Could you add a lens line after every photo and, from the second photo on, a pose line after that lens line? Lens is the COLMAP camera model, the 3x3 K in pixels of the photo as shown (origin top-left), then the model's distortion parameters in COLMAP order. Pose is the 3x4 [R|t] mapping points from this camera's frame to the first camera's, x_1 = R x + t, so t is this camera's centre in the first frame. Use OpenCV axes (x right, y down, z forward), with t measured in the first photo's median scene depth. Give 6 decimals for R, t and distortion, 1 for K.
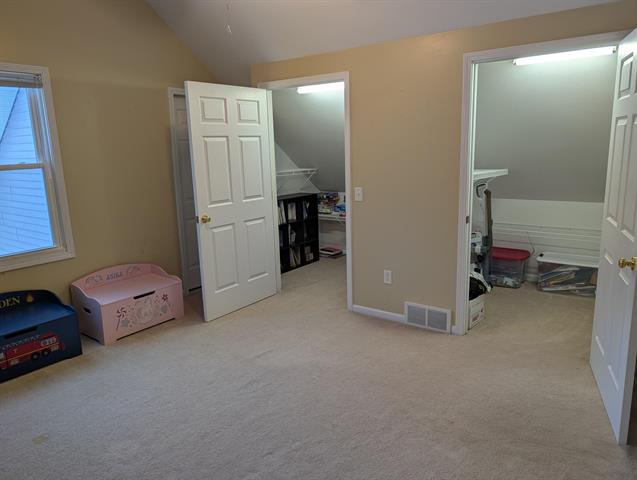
lens RADIAL K [[456.7, 0, 317.2], [0, 456.7, 240.5], [0, 0, 1]] dist [0.027396, -0.026277]
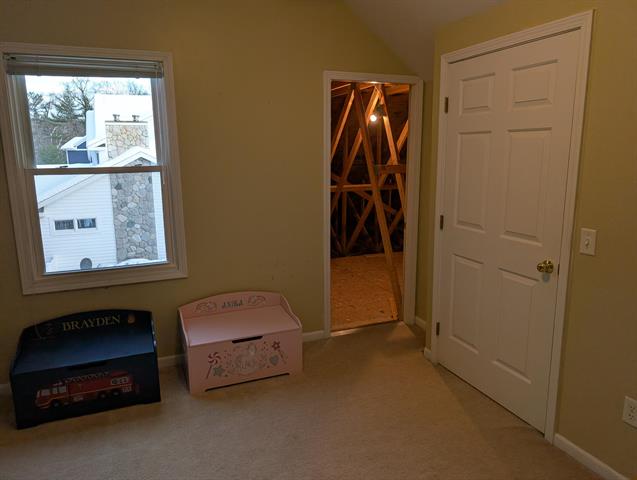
lens RADIAL K [[456.7, 0, 318.9], [0, 456.7, 235.6], [0, 0, 1]] dist [0.027396, -0.026277]
pose [[0.854336, 0.115148, -0.506804, 0.100696], [-0.118178, 0.992644, 0.026316, -0.092334], [0.506106, 0.037410, 0.861659, 0.398899]]
